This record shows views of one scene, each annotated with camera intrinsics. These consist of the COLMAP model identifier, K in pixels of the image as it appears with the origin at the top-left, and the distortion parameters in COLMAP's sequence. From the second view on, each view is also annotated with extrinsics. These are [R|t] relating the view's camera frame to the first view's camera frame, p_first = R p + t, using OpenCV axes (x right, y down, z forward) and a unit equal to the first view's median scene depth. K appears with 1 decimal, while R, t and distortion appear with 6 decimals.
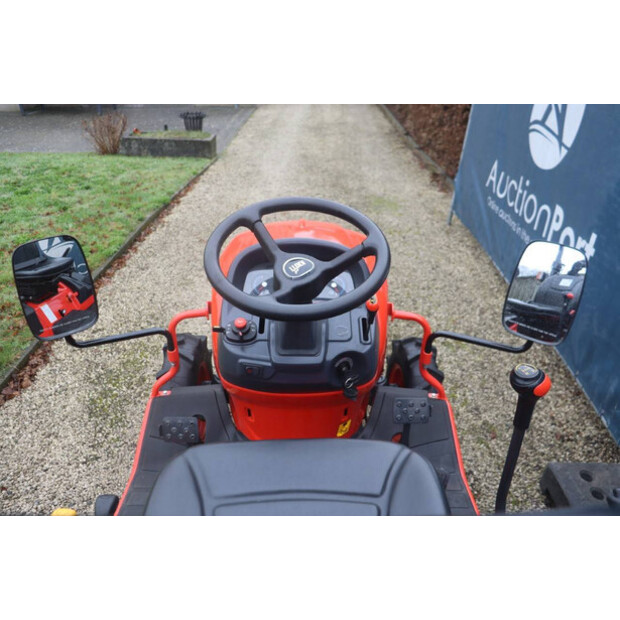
lens RADIAL K [[528.1, 0, 306.7], [0, 528.1, 299.5], [0, 0, 1]] dist [-0.123545, 0.059974]
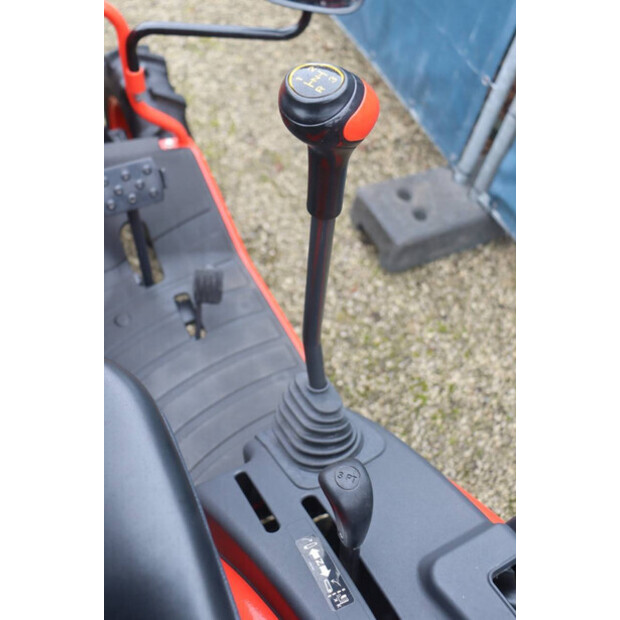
lens RADIAL K [[620.2, 0, 316.5], [0, 620.2, 310.9], [0, 0, 1]] dist [-0.039862, 0.000000]
pose [[0.894335, -0.327841, 0.304442, 0.074892], [0.149179, 0.860047, 0.487918, 0.019718], [-0.421794, -0.390946, 0.818078, 0.182126]]
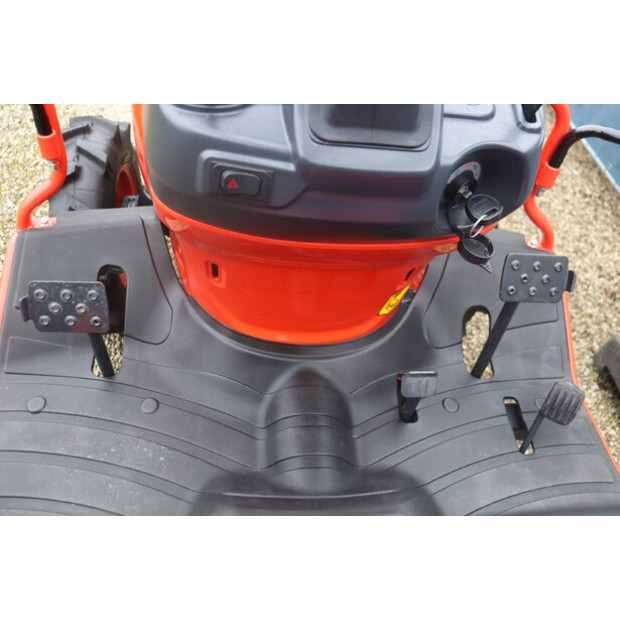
lens RADIAL K [[544.0, 0, 309.8], [0, 544.0, 313.7], [0, 0, 1]] dist [-0.097323, 0.058682]
pose [[0.992665, 0.018828, 0.119424, -0.046405], [-0.060538, 0.932449, 0.356194, 0.039120], [-0.104650, -0.360811, 0.926749, 0.289307]]
